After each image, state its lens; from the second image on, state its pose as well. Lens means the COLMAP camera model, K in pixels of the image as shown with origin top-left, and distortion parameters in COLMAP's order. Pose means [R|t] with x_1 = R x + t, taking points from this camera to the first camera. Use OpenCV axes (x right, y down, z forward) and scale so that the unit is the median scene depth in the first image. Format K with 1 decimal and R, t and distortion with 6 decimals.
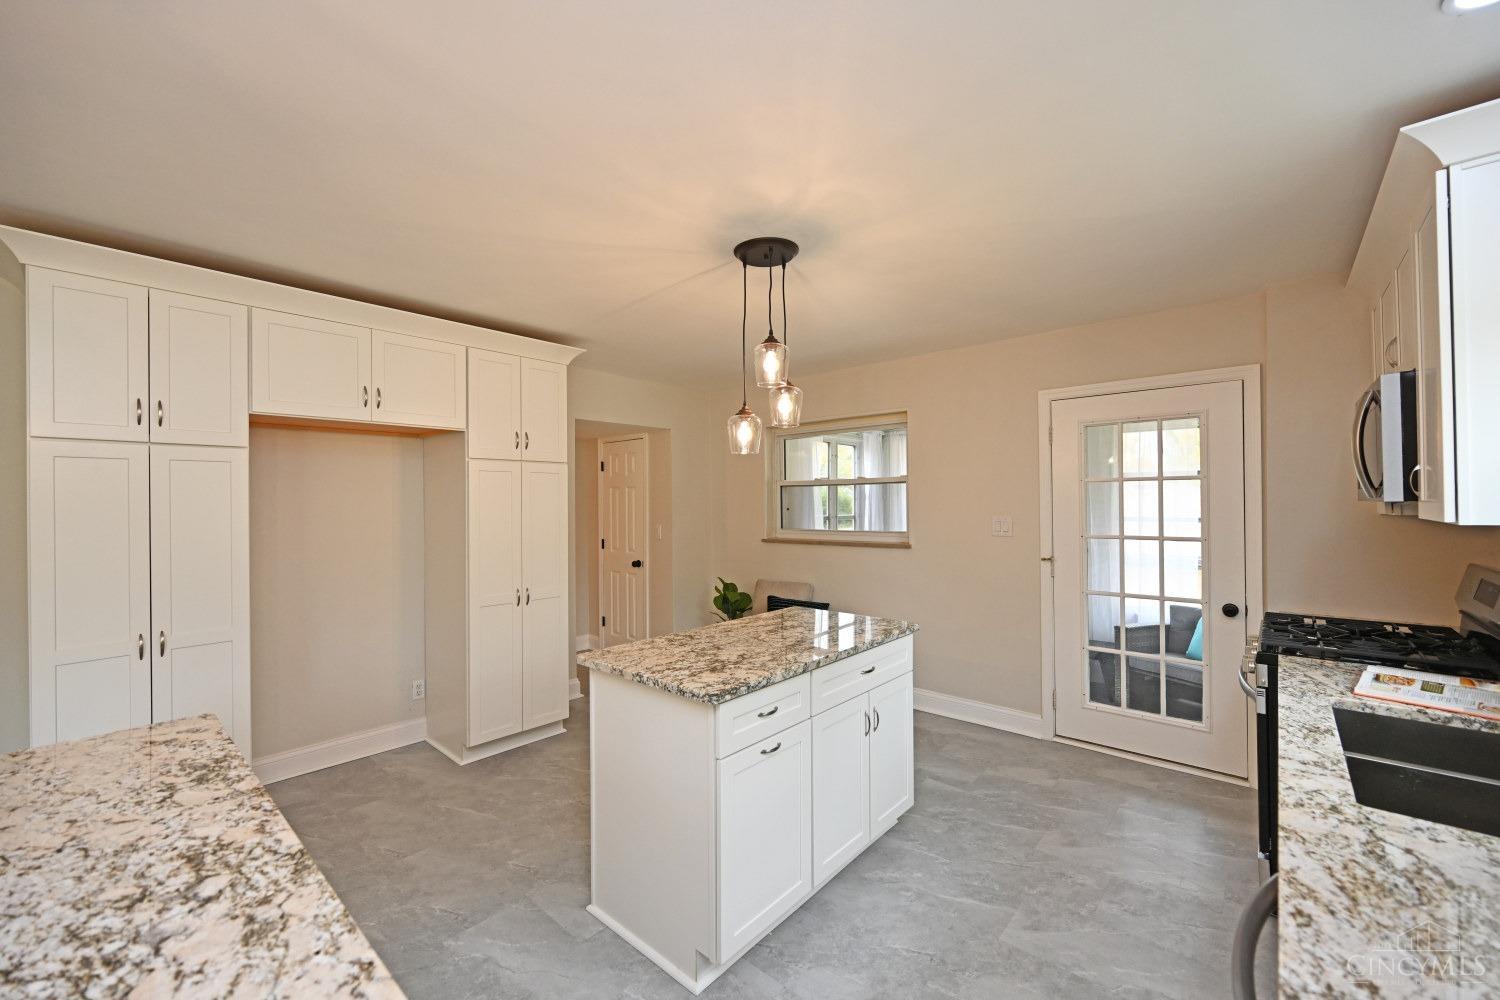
lens RADIAL K [[593.6, 0, 752.2], [0, 593.6, 501.2], [0, 0, 1]] dist [-0.001525, 0.000081]
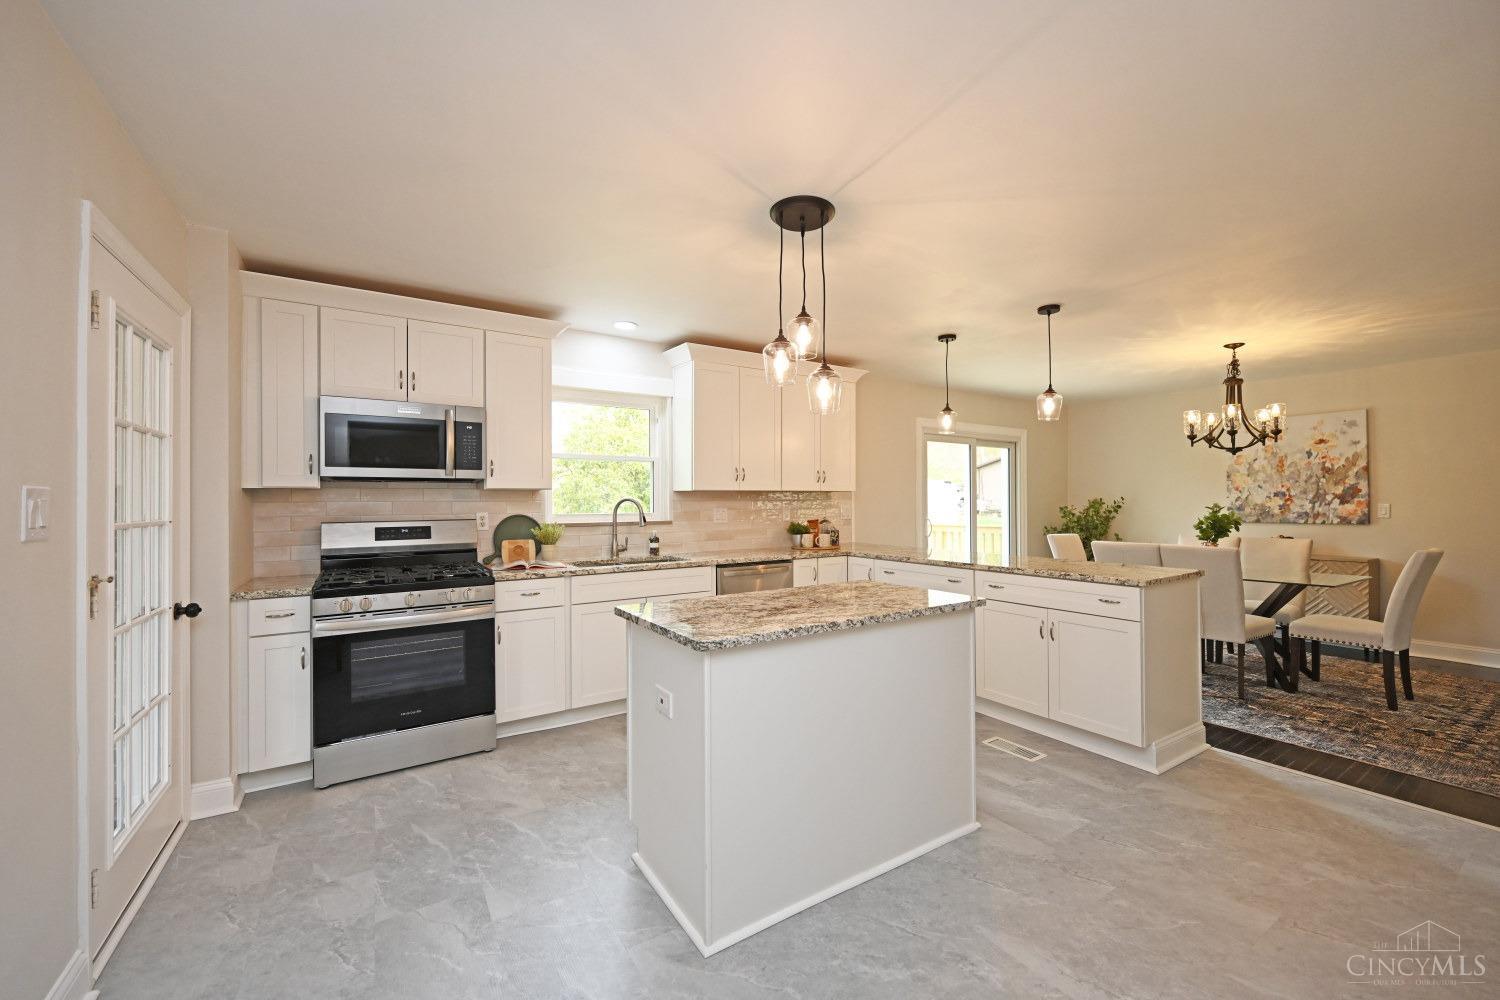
lens RADIAL K [[593.6, 0, 752.2], [0, 593.6, 501.2], [0, 0, 1]] dist [-0.001525, 0.000081]
pose [[-0.961844, 0.013753, 0.273252, -0.147041], [0.013404, 0.999905, -0.003144, 0.060585], [-0.273269, 0.000638, -0.961937, 1.799560]]
